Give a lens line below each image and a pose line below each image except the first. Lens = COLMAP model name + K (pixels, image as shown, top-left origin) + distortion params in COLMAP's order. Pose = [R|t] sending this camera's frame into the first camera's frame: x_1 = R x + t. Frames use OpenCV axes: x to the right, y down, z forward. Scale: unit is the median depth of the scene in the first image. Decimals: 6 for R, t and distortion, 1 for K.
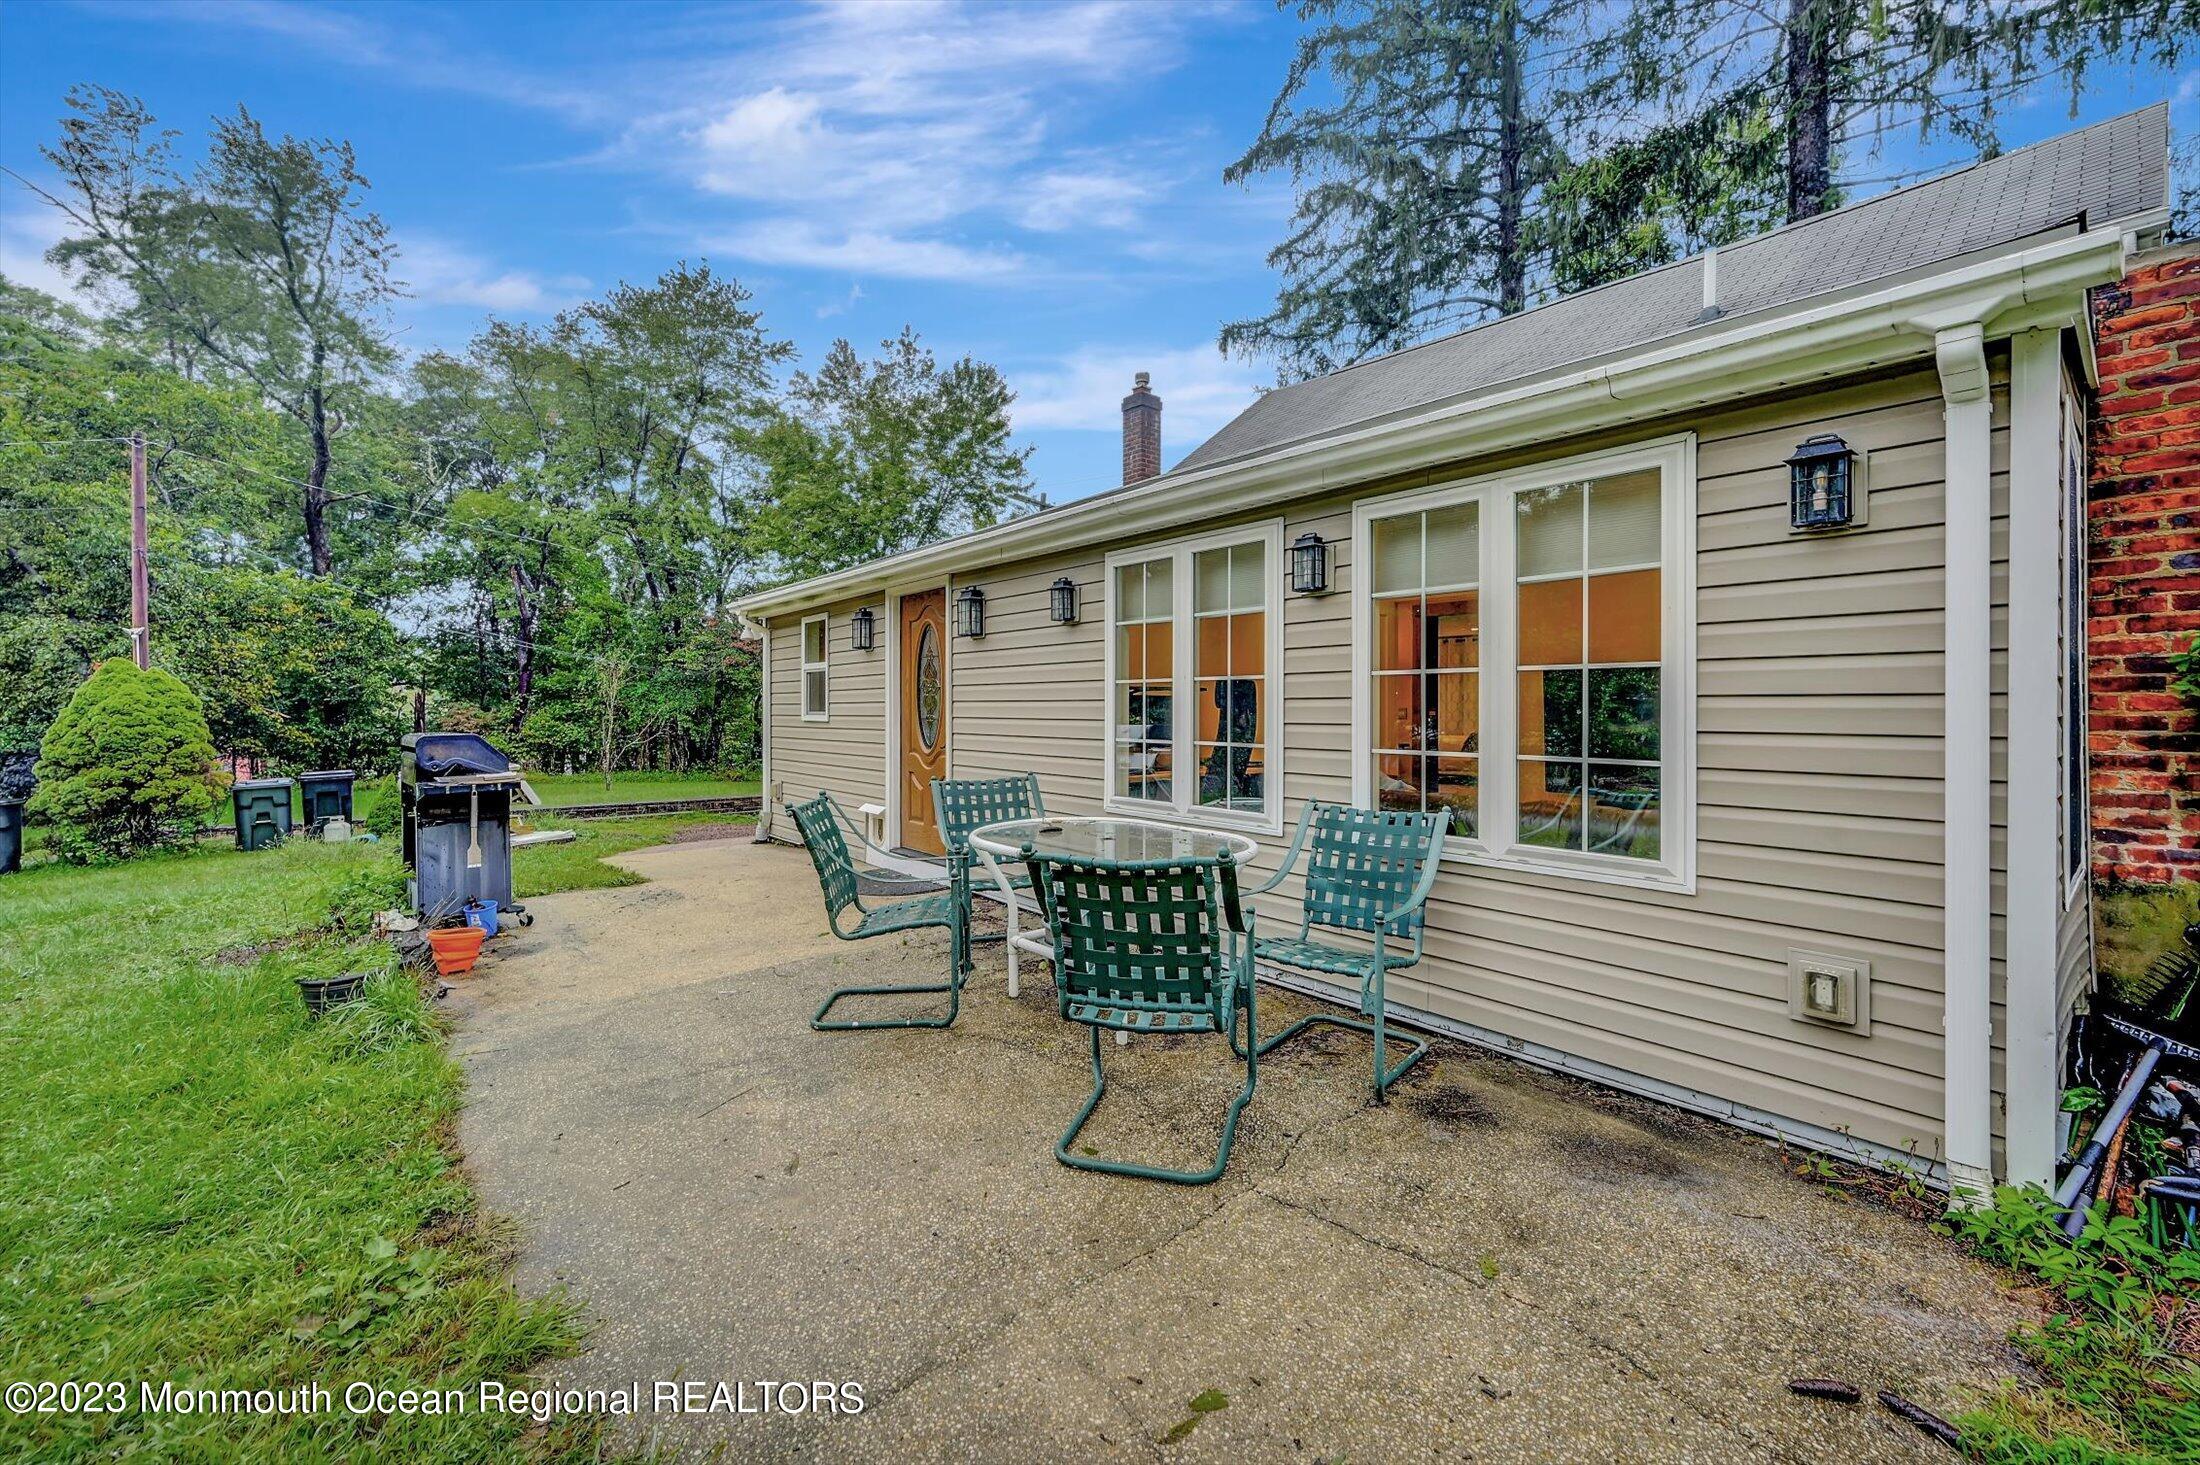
lens RADIAL K [[893.7, 0, 1092.2], [0, 893.7, 713.1], [0, 0, 1]] dist [0.003253, 0.000508]
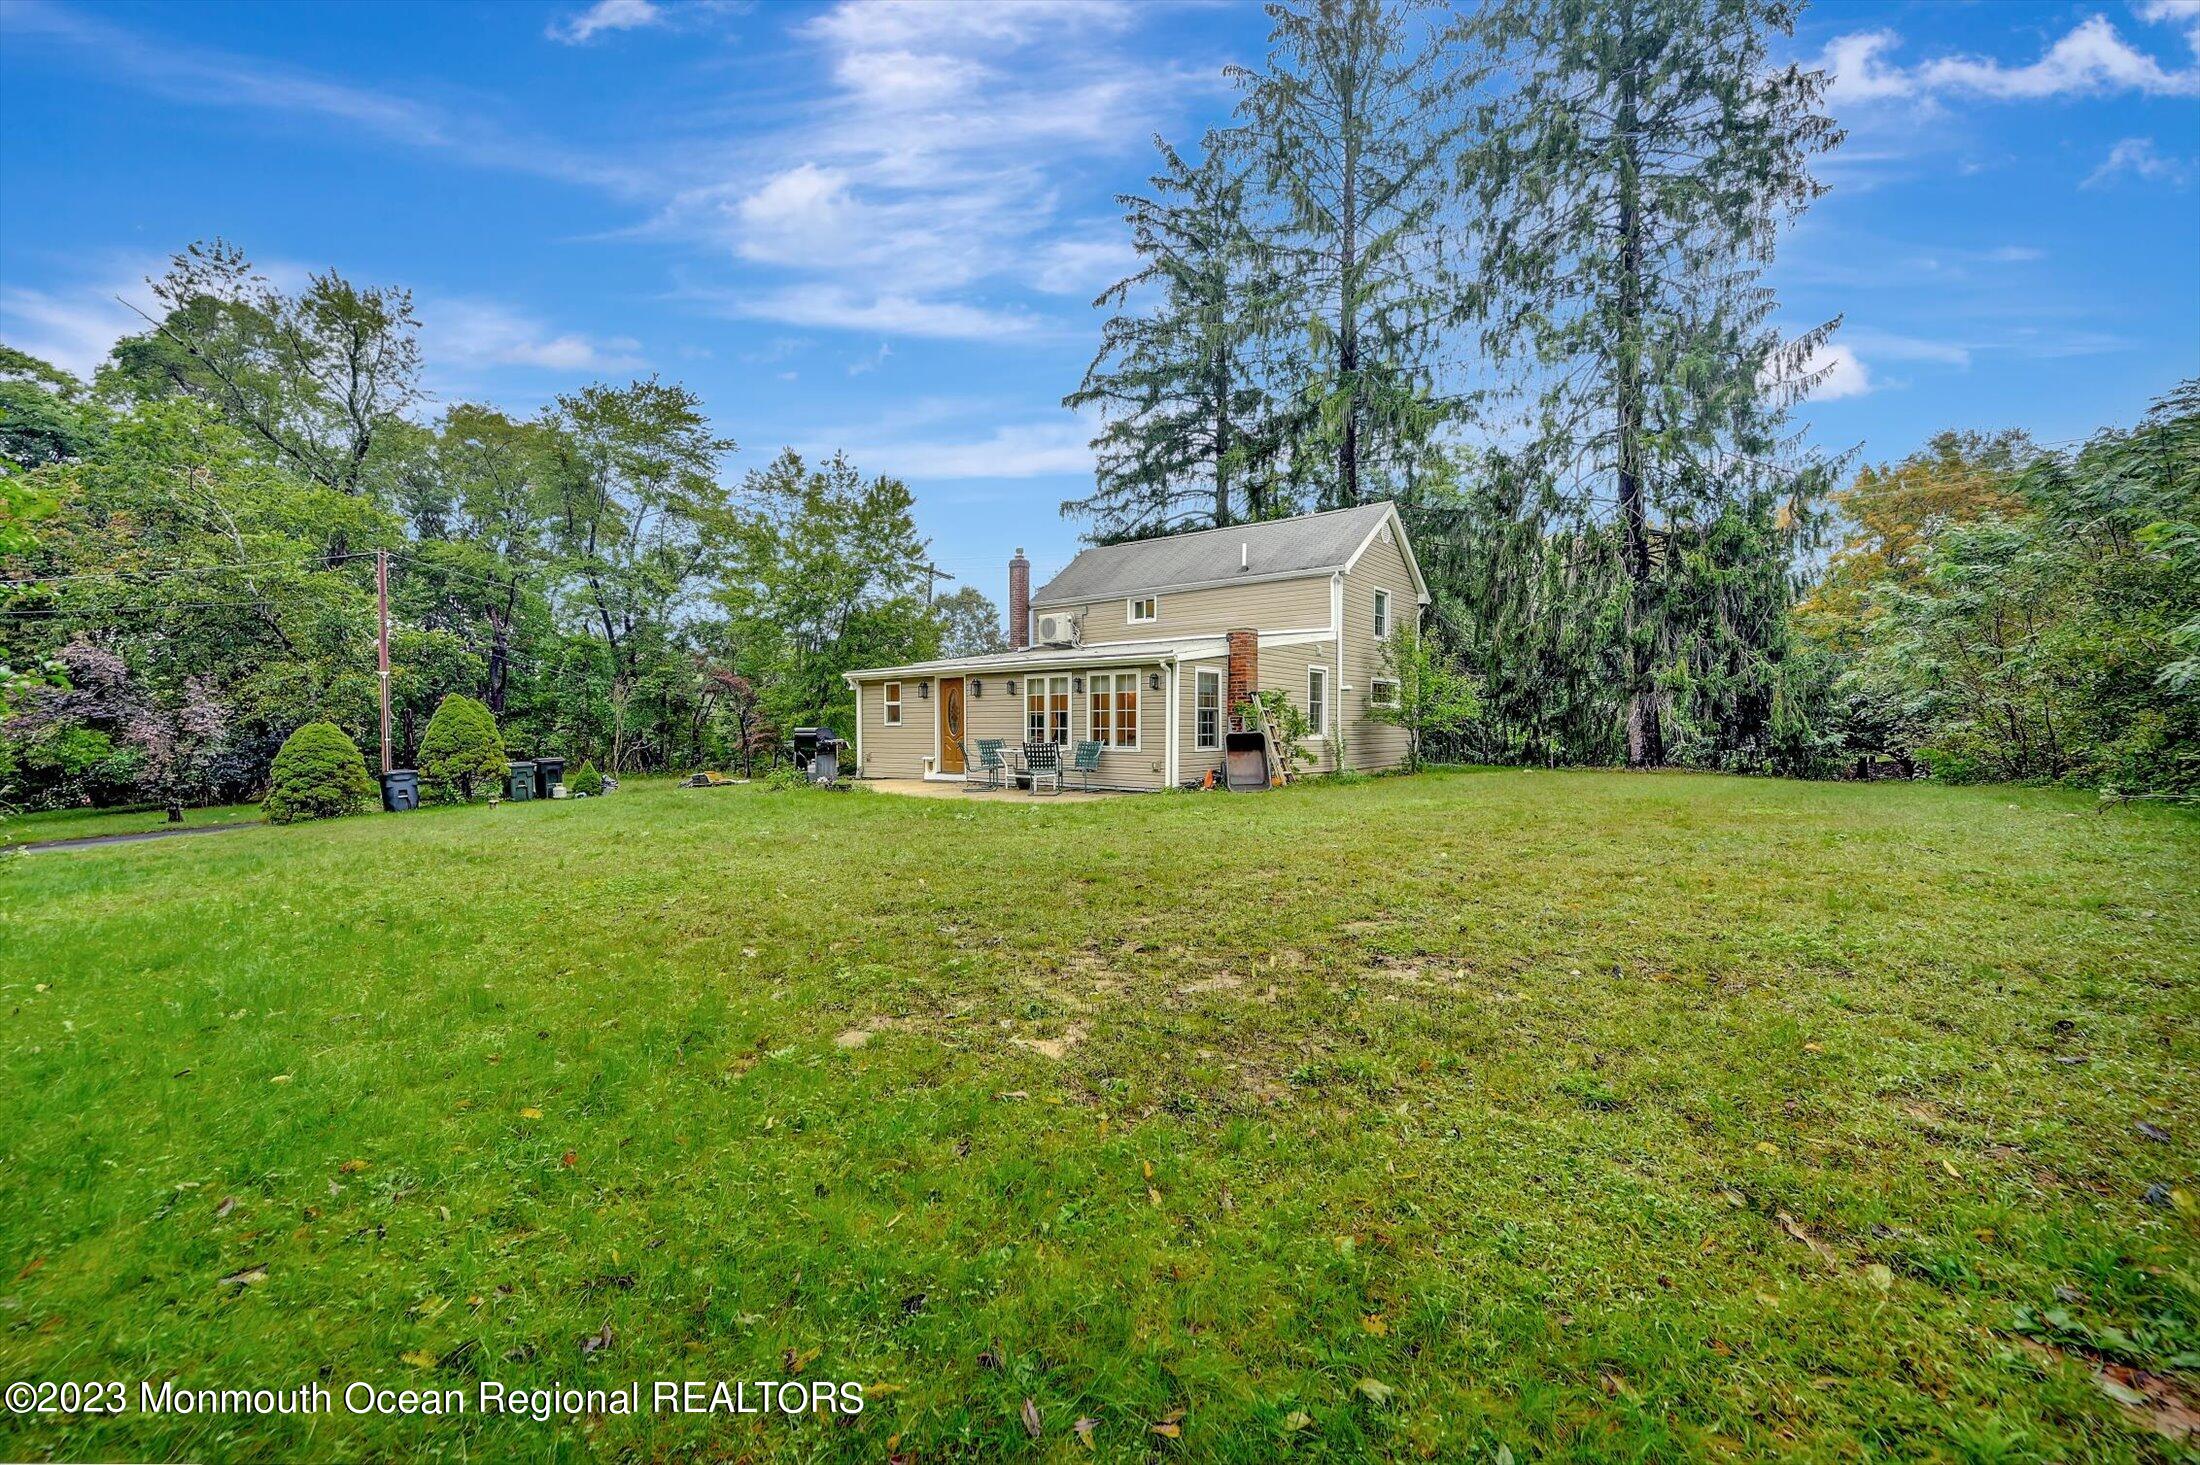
lens RADIAL K [[900.0, 0, 1091.6], [0, 900.0, 698.5], [0, 0, 1]] dist [0.004922, 0.000650]
pose [[0.985203, 0.001384, 0.171385, -0.279144], [0.004188, 0.999474, -0.032149, 0.022292], [-0.171339, 0.032391, 0.984679, -2.125717]]
